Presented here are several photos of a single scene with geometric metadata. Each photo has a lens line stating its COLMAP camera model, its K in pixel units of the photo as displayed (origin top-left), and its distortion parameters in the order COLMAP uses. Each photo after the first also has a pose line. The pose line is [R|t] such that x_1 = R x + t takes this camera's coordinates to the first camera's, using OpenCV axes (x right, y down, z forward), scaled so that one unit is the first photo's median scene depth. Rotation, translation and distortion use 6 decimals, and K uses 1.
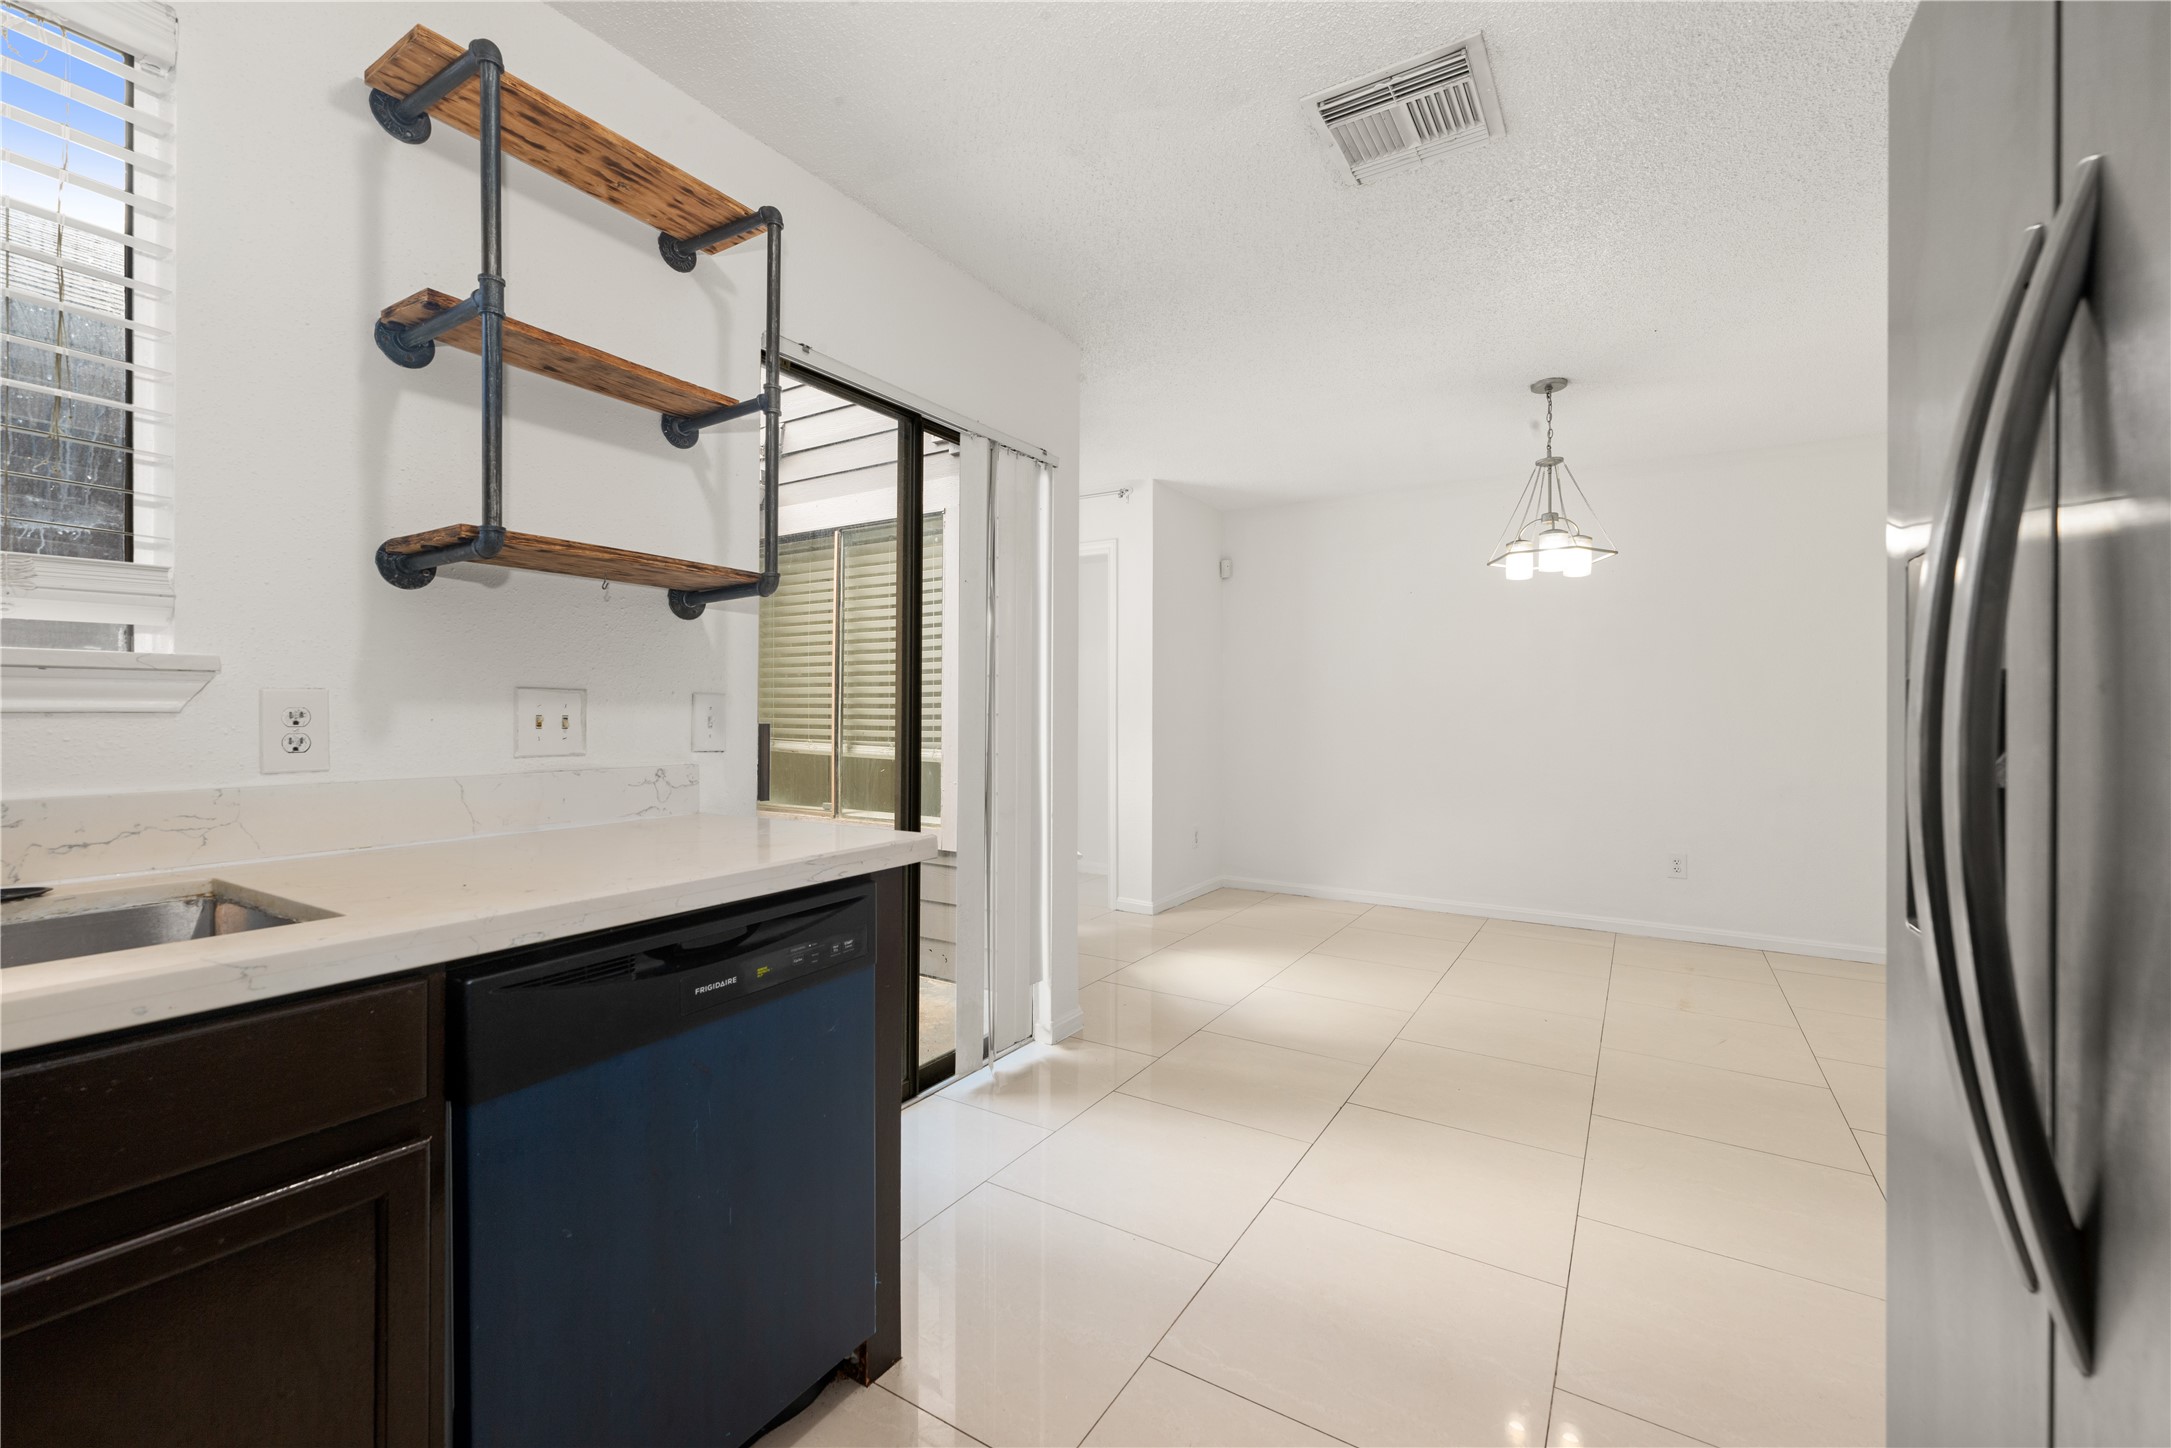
lens RADIAL K [[879.8, 0, 1078.8], [0, 879.8, 717.2], [0, 0, 1]] dist [0.003327, -0.001300]
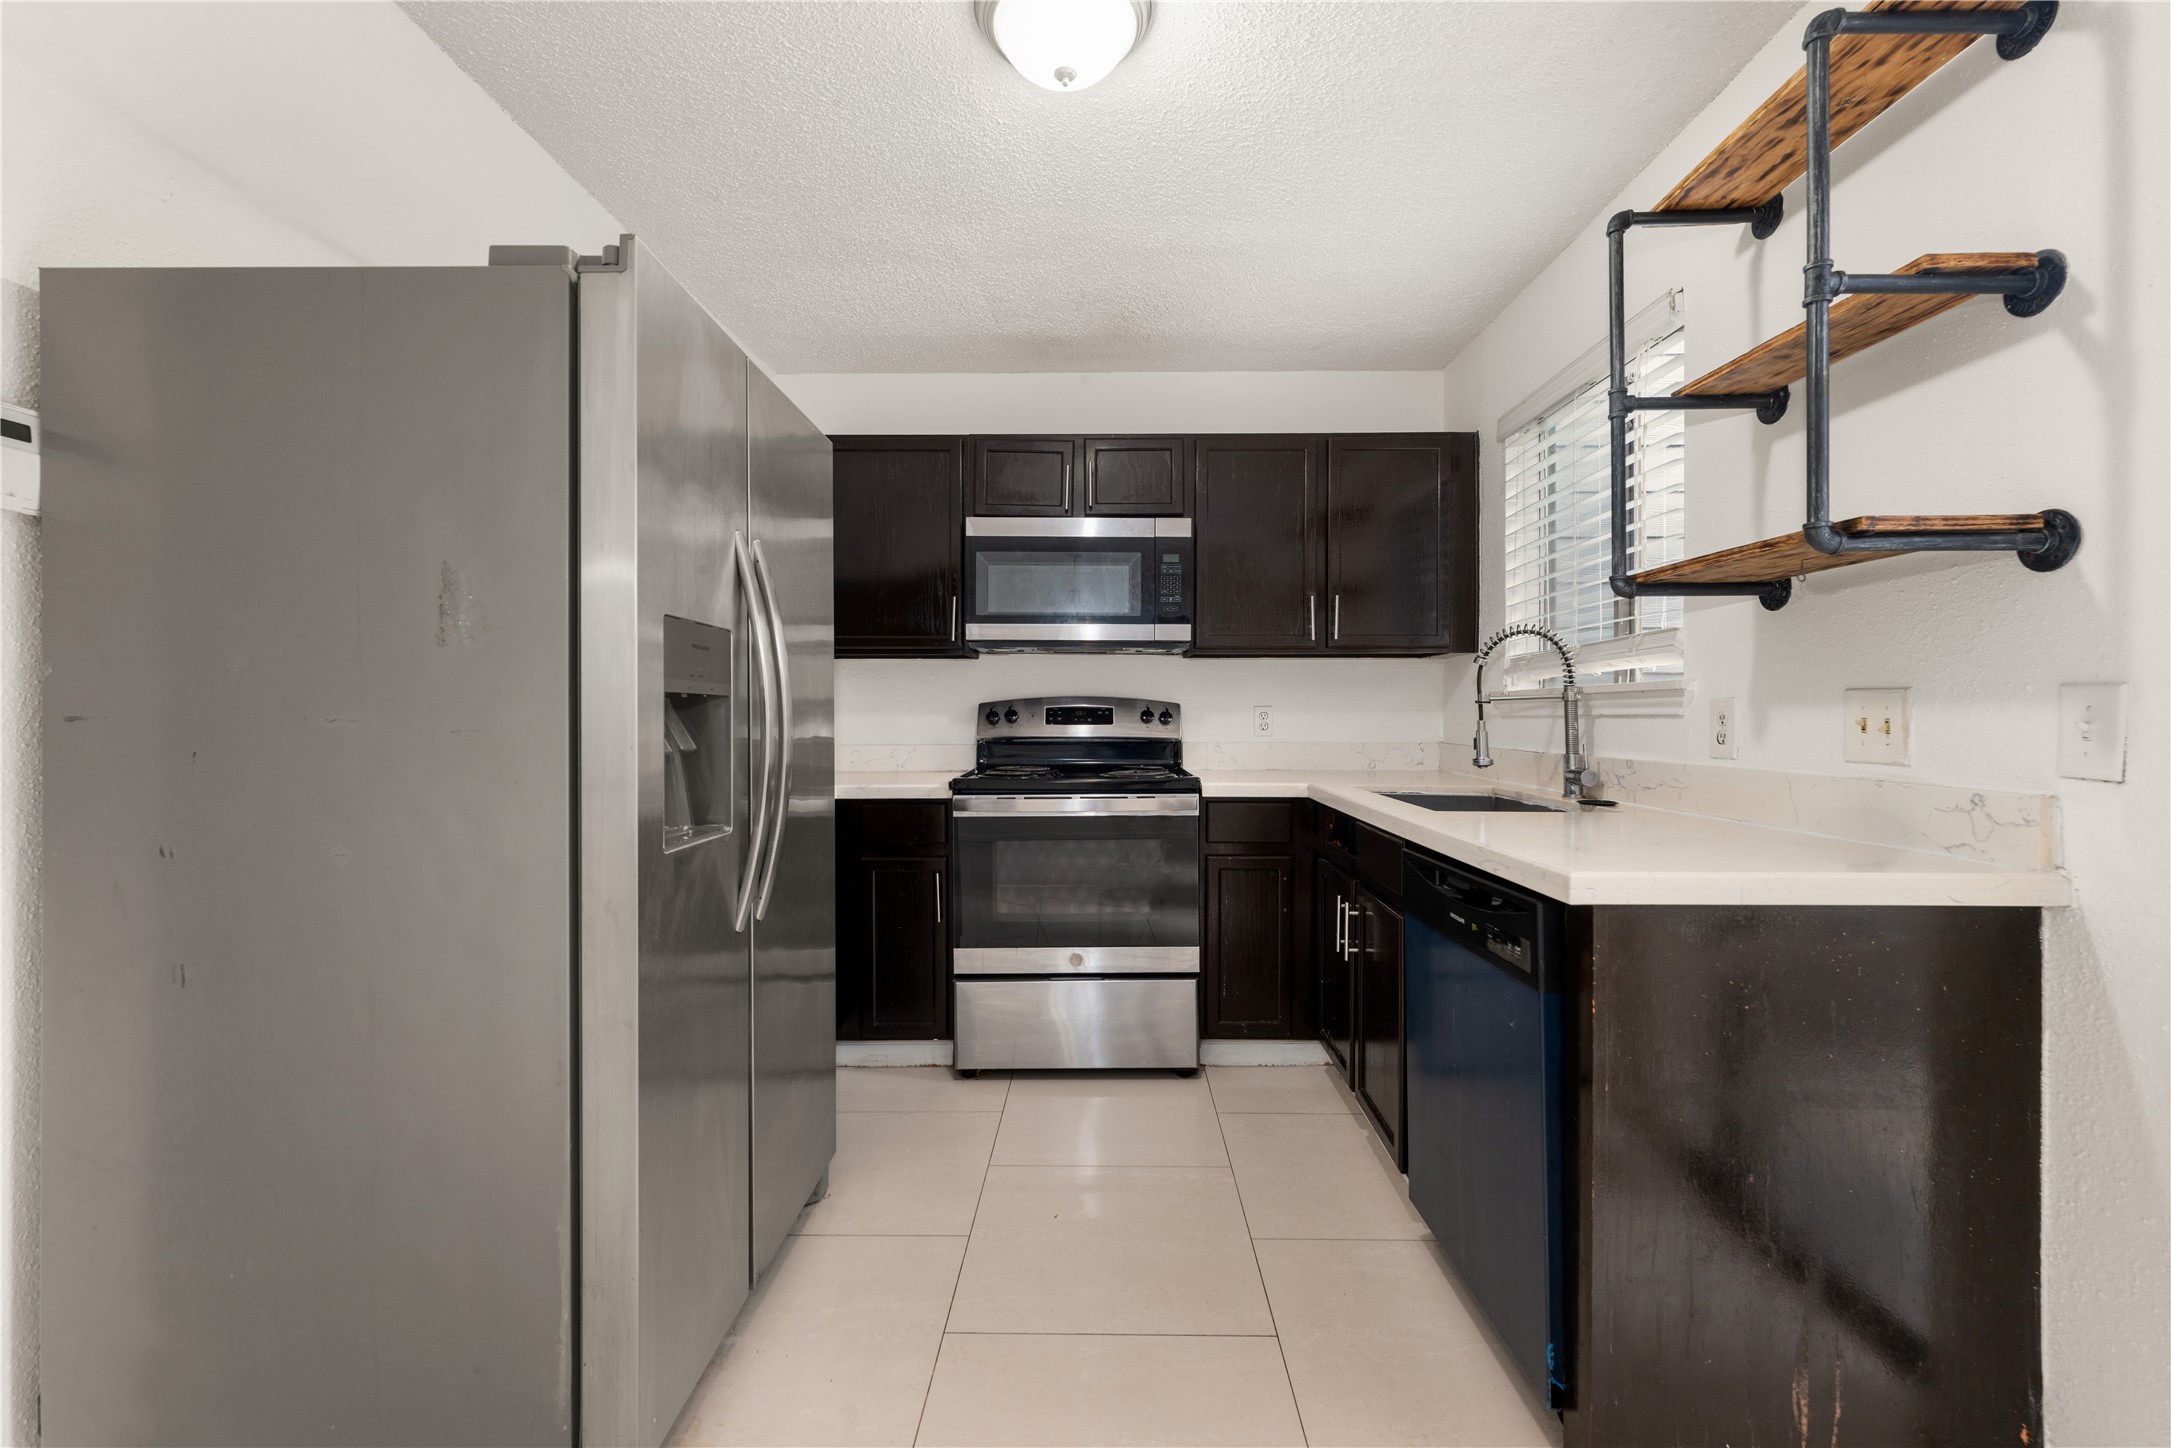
lens RADIAL K [[879.8, 0, 1087.5], [0, 879.8, 720.3], [0, 0, 1]] dist [0.003327, -0.001300]
pose [[-0.850405, 0.003656, -0.526116, 0.560940], [-0.002250, 0.999941, 0.010585, -0.007679], [0.526123, 0.010186, -0.850347, 1.336542]]
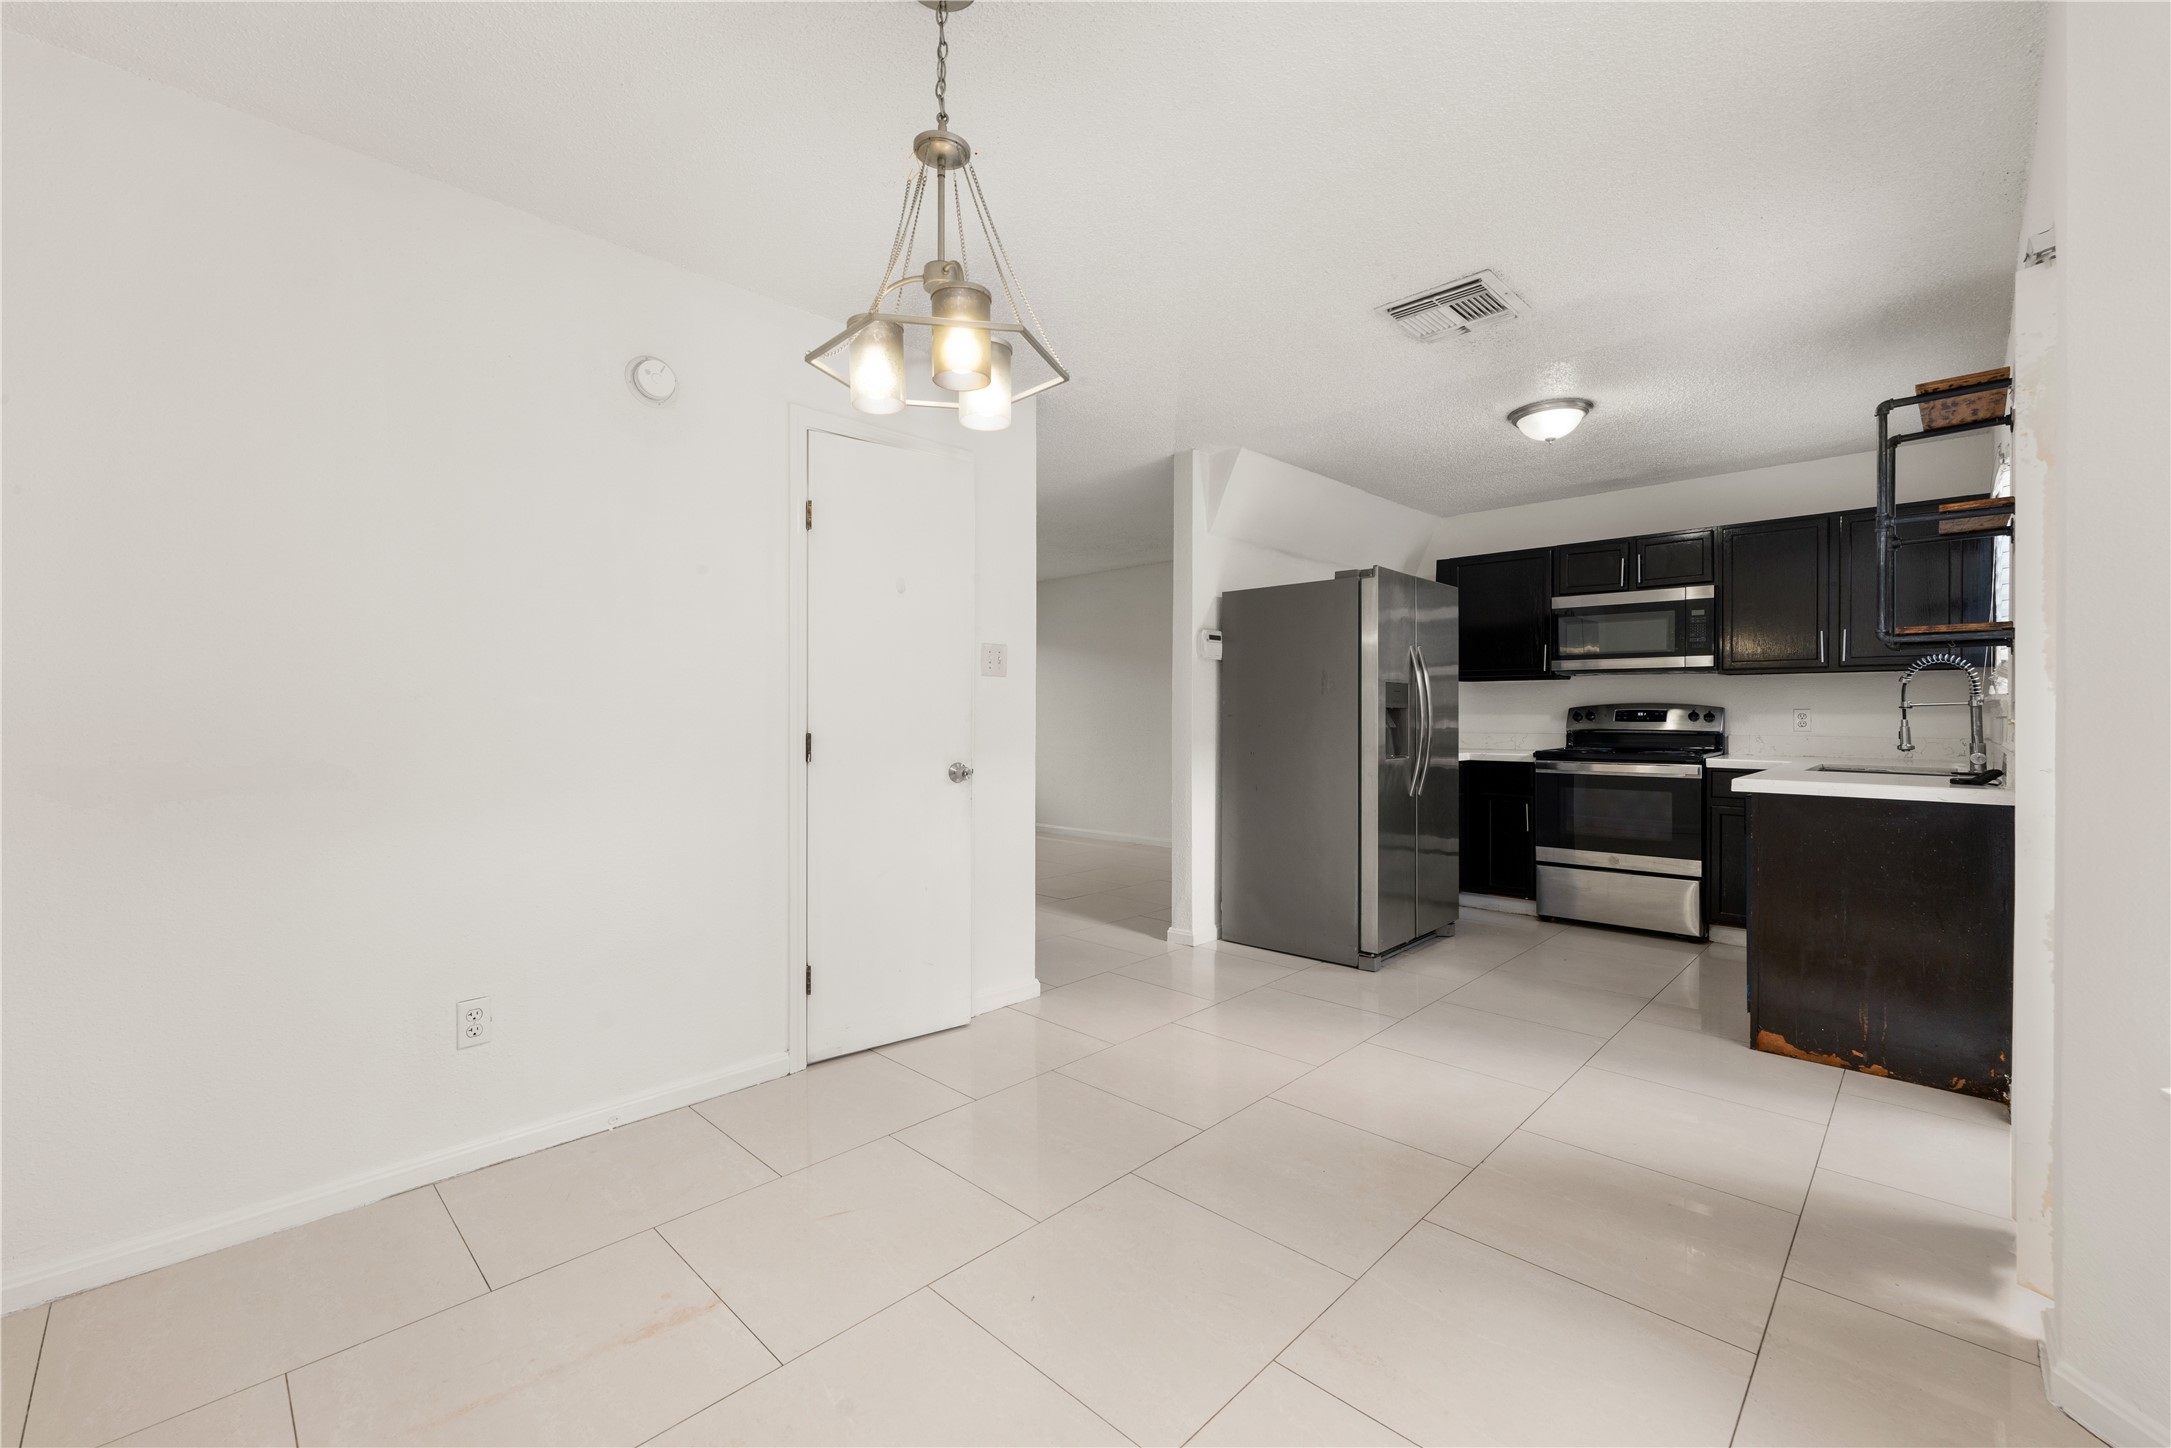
lens RADIAL K [[879.8, 0, 1094.0], [0, 879.8, 717.0], [0, 0, 1]] dist [0.003327, -0.001300]
pose [[-0.980639, -0.000800, 0.195821, 0.779910], [0.000998, 0.999958, 0.009085, -0.022027], [-0.195820, 0.009104, -0.980598, 2.982529]]
